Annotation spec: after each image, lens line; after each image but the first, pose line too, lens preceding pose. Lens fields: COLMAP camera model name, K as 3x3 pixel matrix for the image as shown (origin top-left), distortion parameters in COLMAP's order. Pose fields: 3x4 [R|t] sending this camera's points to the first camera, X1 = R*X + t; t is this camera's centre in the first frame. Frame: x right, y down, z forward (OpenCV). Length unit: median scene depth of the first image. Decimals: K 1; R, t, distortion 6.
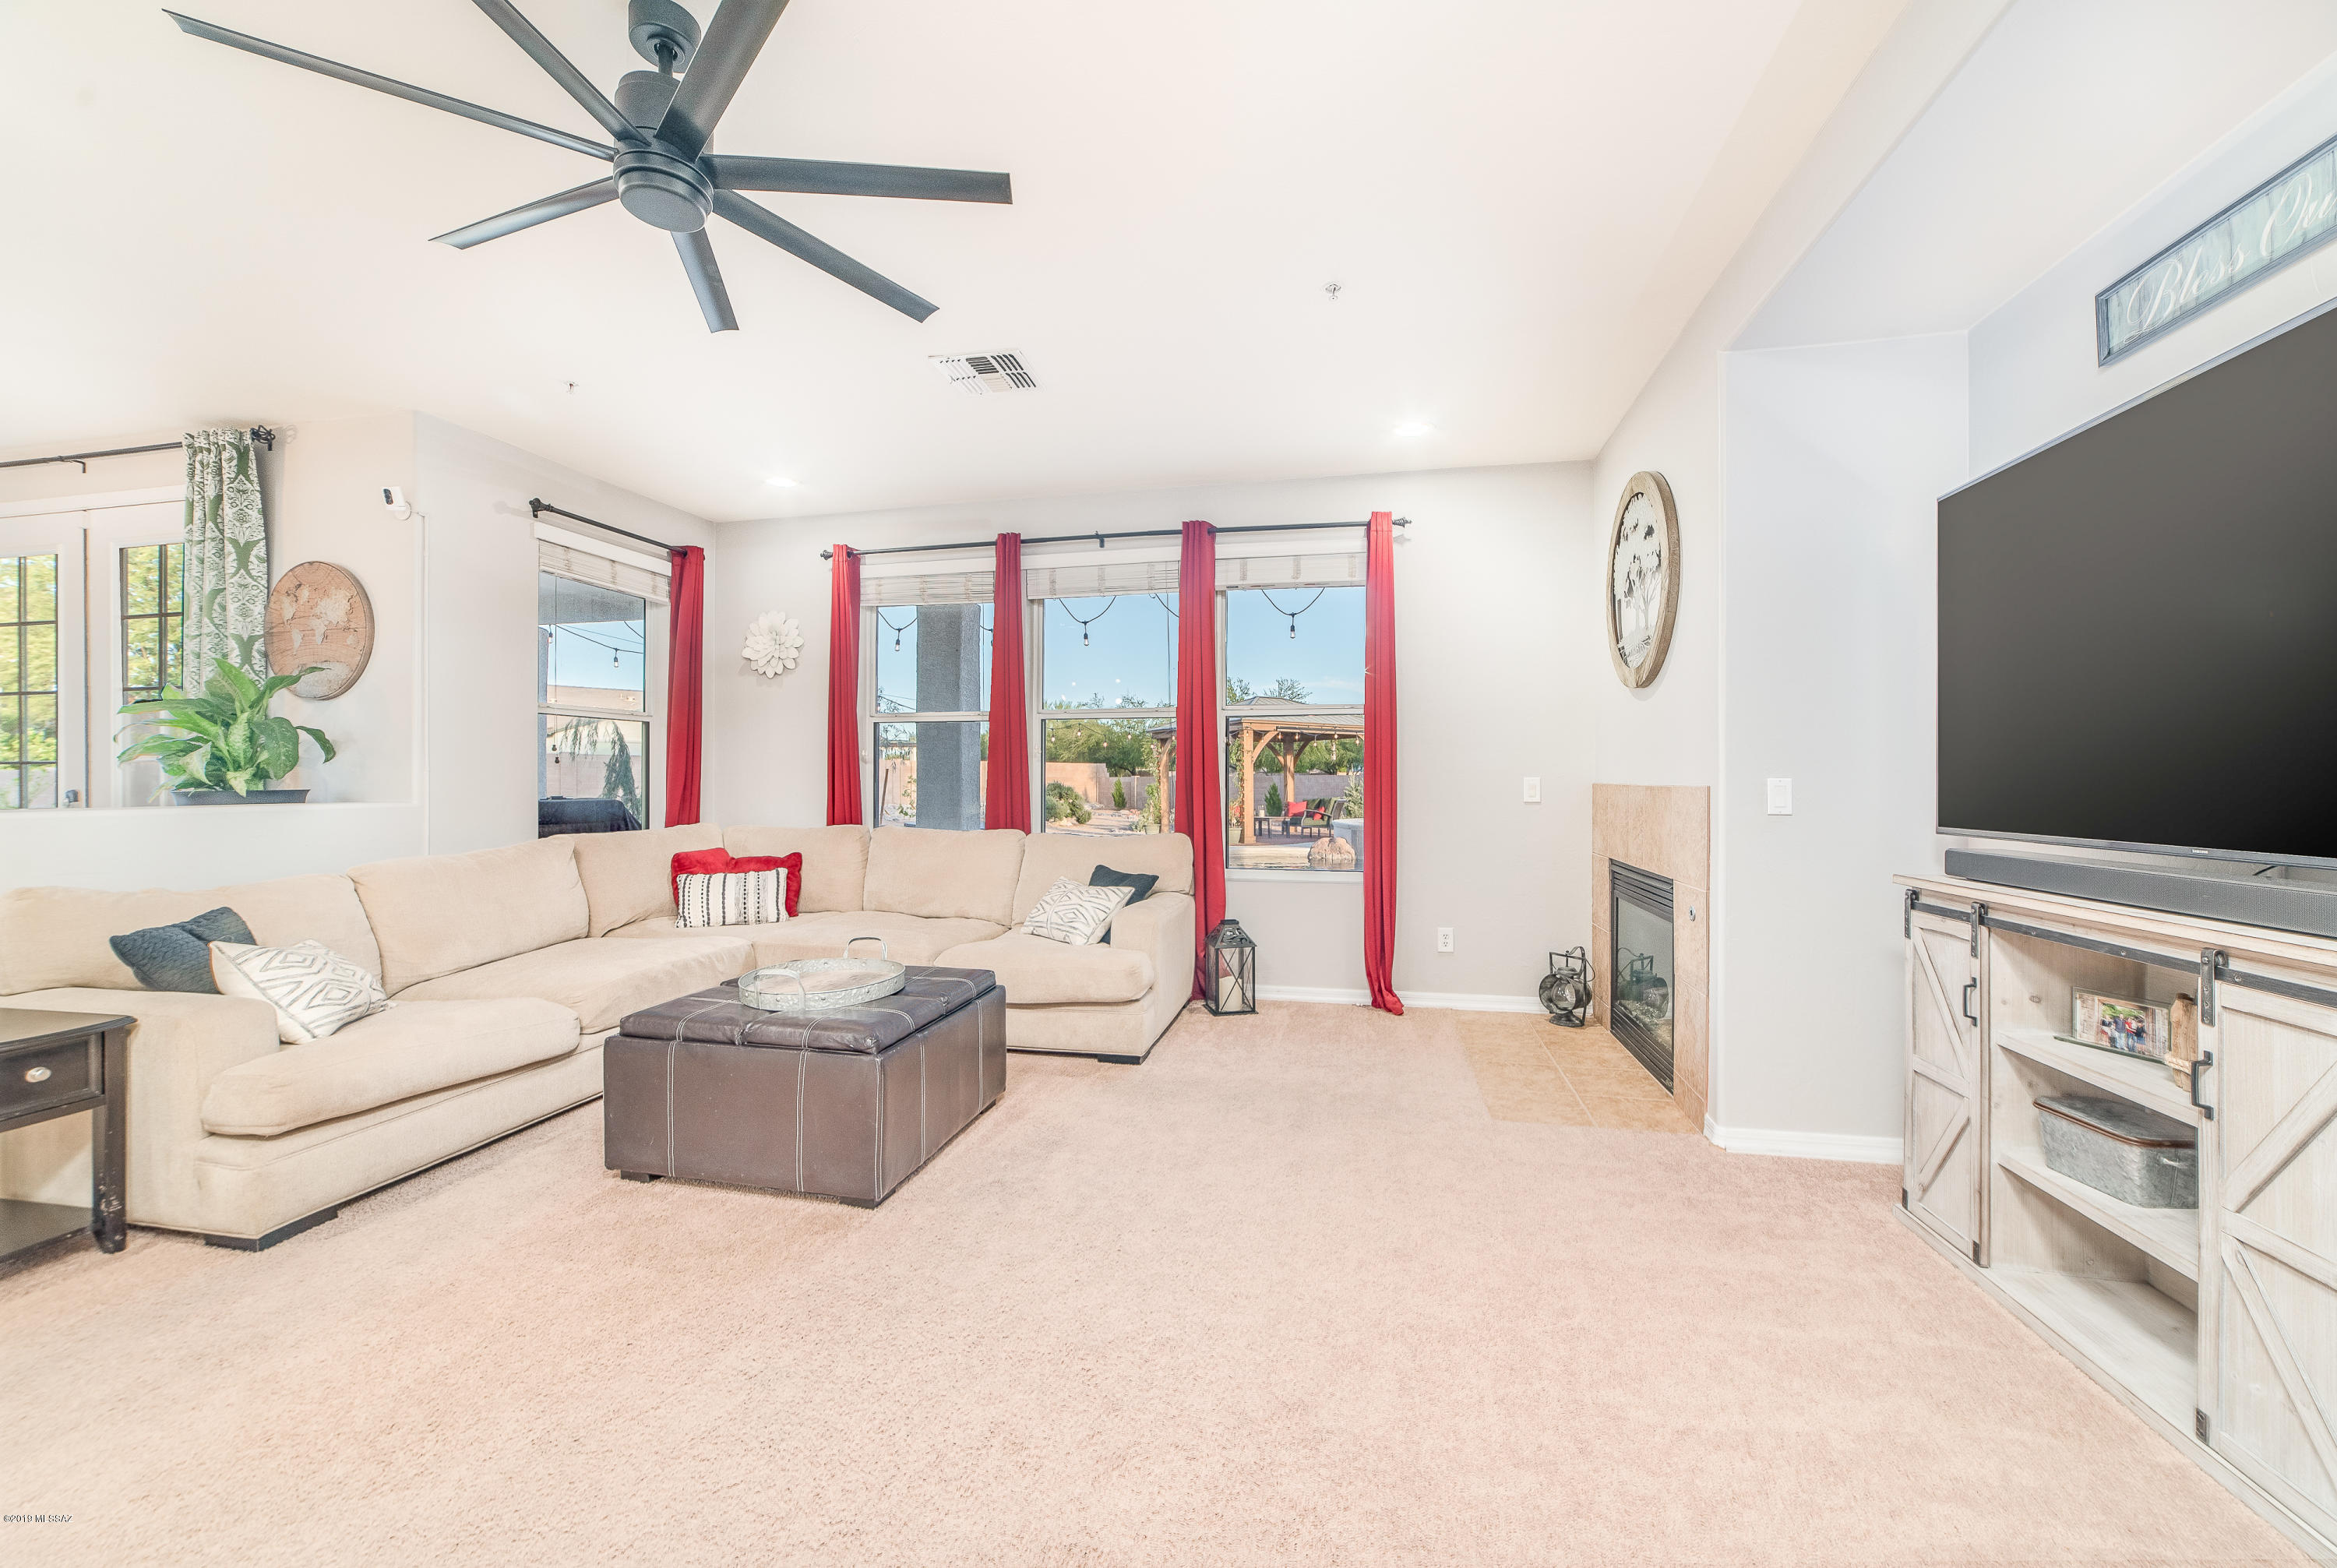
lens RADIAL K [[910.0, 0, 1161.5], [0, 910.0, 779.0], [0, 0, 1]] dist [-0.014626, 0.004100]
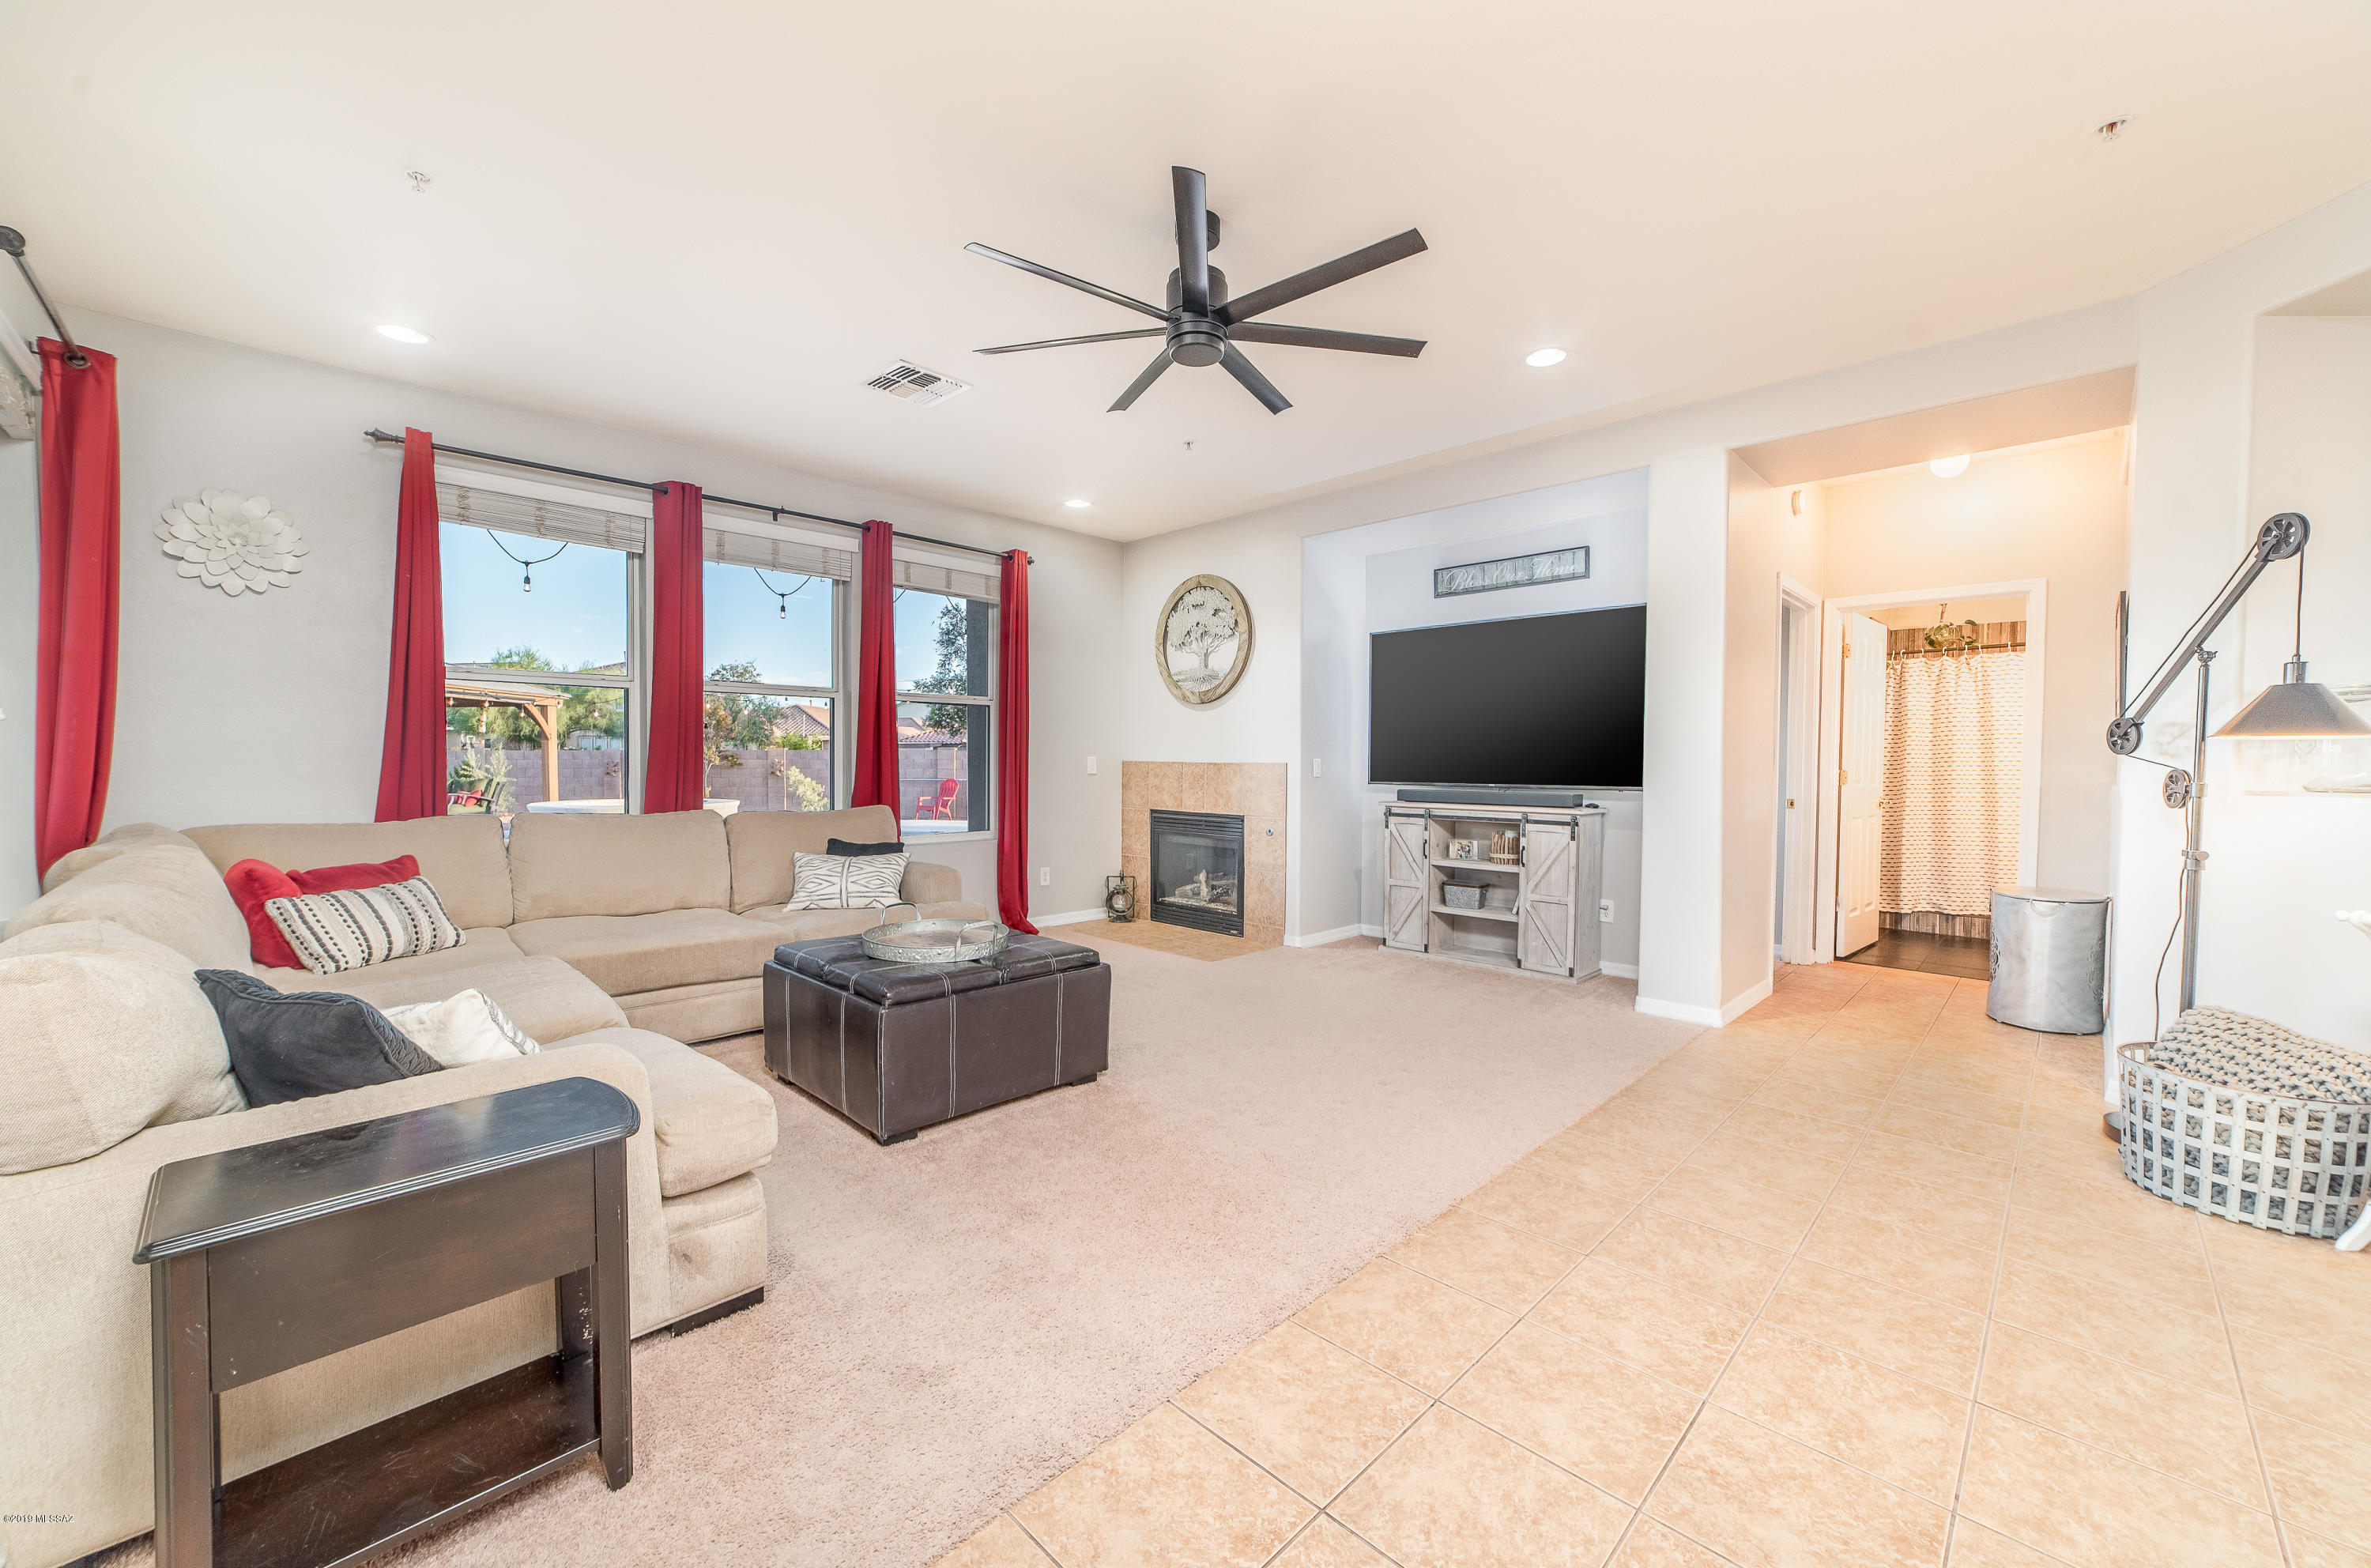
lens RADIAL K [[921.1, 0, 1185.4], [0, 921.1, 769.6], [0, 0, 1]] dist [-0.011363, 0.001661]
pose [[0.534119, -0.004622, 0.845397, -1.259436], [-0.006331, 0.999935, 0.009467, 0.005922], [-0.845386, -0.010408, 0.534055, 0.162229]]
